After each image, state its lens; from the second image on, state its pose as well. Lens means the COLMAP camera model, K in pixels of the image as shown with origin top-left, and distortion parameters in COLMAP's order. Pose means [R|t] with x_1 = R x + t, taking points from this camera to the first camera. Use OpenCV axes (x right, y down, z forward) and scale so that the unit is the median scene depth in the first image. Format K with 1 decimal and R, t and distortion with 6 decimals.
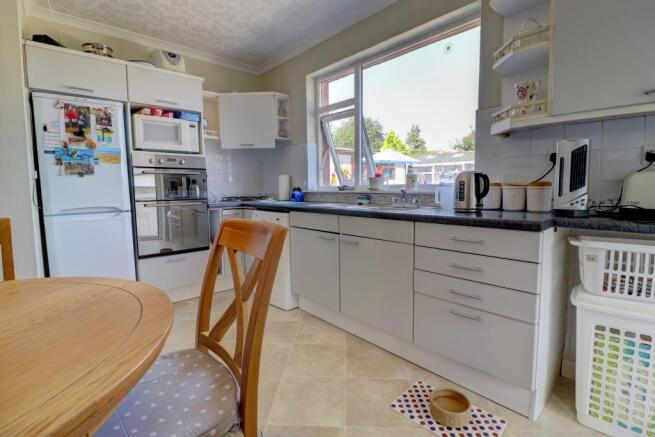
lens RADIAL K [[308.3, 0, 331.2], [0, 308.3, 214.7], [0, 0, 1]] dist [-0.018156, -0.000634]
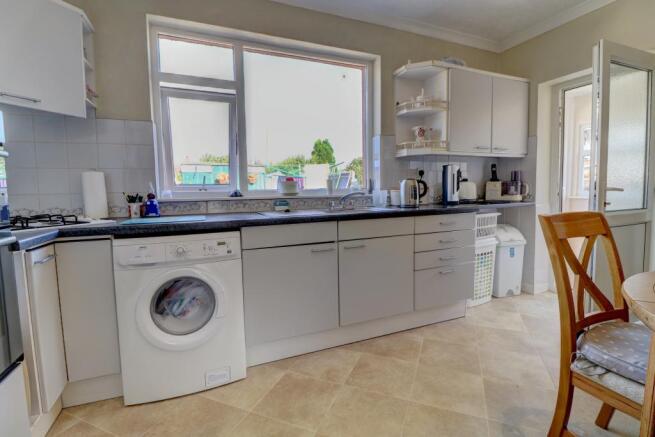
lens RADIAL K [[308.3, 0, 331.2], [0, 308.3, 214.7], [0, 0, 1]] dist [-0.018156, -0.000634]
pose [[0.323921, -0.072619, 0.943293, -0.834119], [0.098276, 0.994239, 0.042794, -0.058499], [-0.940966, 0.078841, 0.329191, 0.710558]]
